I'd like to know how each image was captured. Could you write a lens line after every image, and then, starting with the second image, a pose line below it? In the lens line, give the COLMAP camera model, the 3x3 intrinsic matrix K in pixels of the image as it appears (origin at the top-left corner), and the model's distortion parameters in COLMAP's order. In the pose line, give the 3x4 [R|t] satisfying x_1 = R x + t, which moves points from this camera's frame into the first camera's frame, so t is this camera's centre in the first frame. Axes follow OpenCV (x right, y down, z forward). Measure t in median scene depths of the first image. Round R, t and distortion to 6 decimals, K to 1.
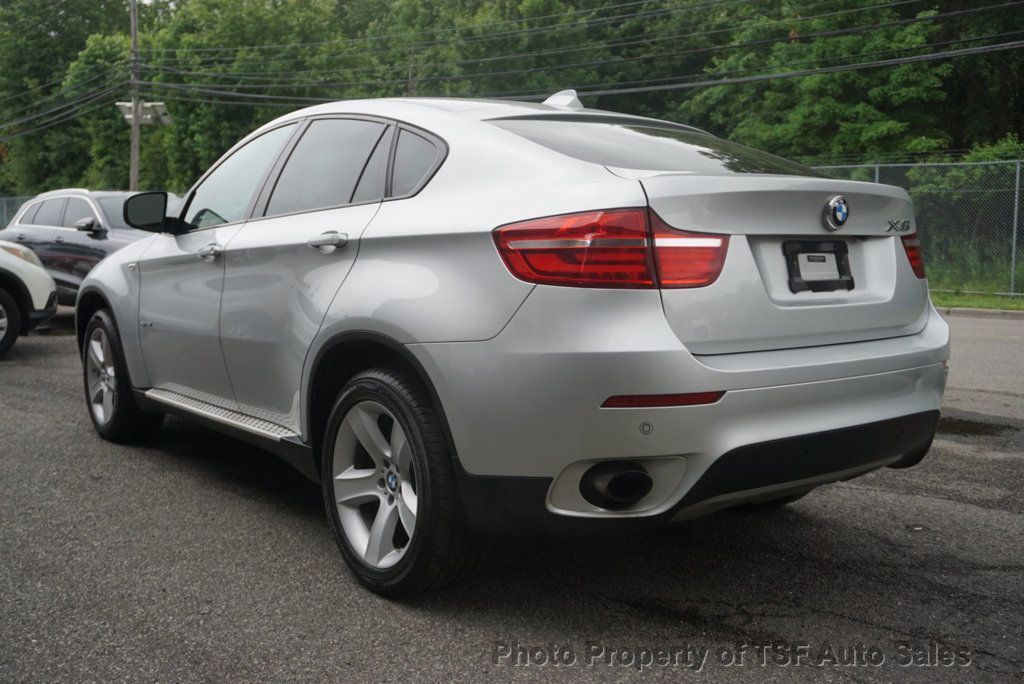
lens RADIAL K [[1035.7, 0, 512.5], [0, 1035.7, 337.3], [0, 0, 1]] dist [0.005291, 0.000000]
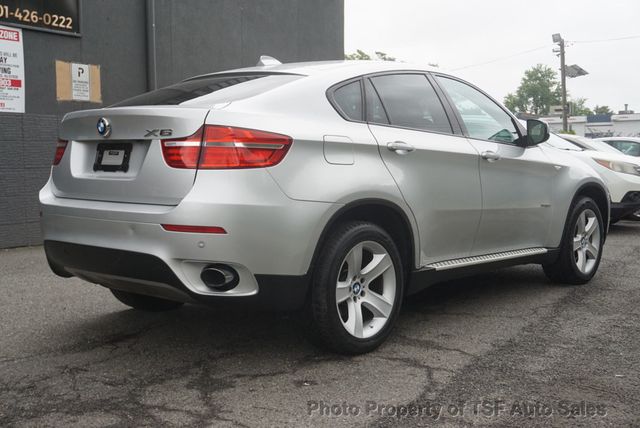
lens RADIAL K [[796.6, 0, 317.4], [0, 796.6, 216.0], [0, 0, 1]] dist [0.044439, 0.000000]
pose [[0.205558, 0.069543, -0.976171, 0.270021], [-0.096474, 0.994054, 0.050502, -0.011346], [0.973878, 0.083794, 0.211045, 0.168200]]
